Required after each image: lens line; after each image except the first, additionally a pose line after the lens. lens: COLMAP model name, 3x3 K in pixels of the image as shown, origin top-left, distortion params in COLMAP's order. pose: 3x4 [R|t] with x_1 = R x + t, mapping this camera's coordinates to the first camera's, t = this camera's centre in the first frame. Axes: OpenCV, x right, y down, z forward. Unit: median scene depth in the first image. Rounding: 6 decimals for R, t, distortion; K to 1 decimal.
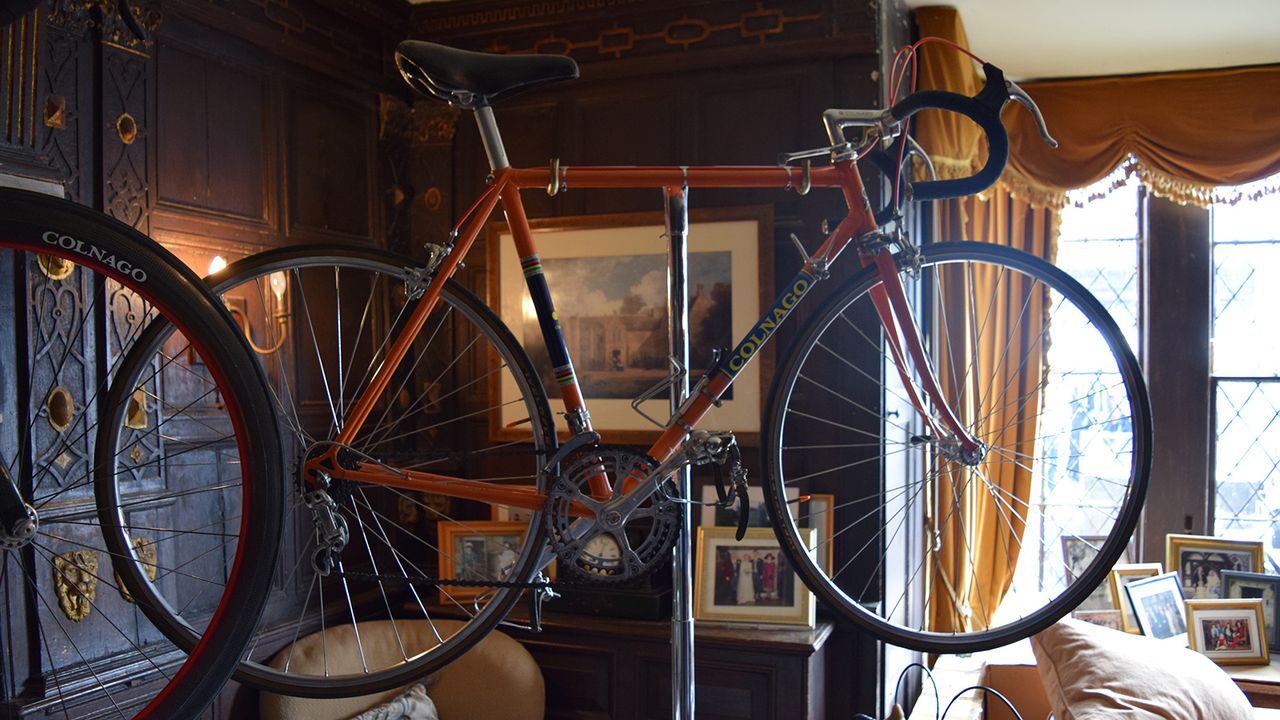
lens RADIAL K [[1060.4, 0, 641.7], [0, 1060.4, 359.8], [0, 0, 1]] dist [-0.067761, 0.026631]
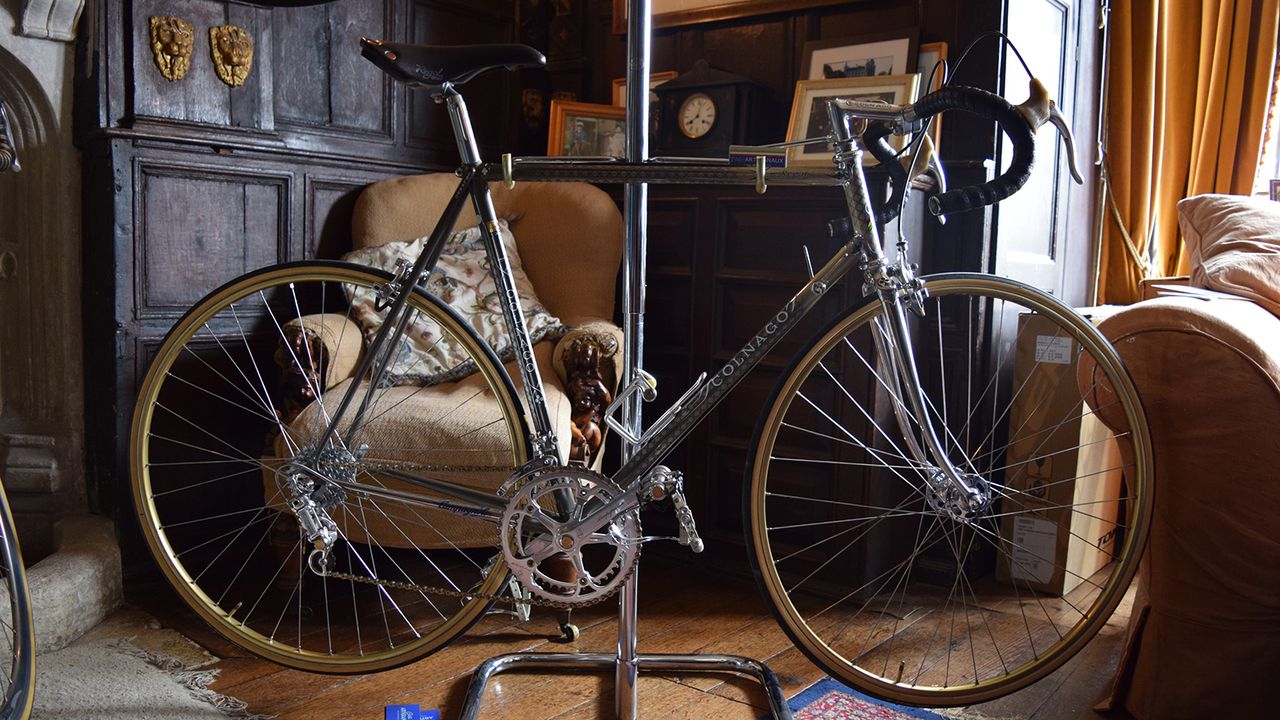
lens RADIAL K [[1060.4, 0, 639.0], [0, 1060.4, 359.8], [0, 0, 1]] dist [-0.067761, 0.026631]
pose [[0.956696, 0.061091, -0.284605, 0.211926], [-0.035880, 0.995022, 0.092973, 0.341000], [0.288868, -0.078736, 0.954126, 0.051346]]
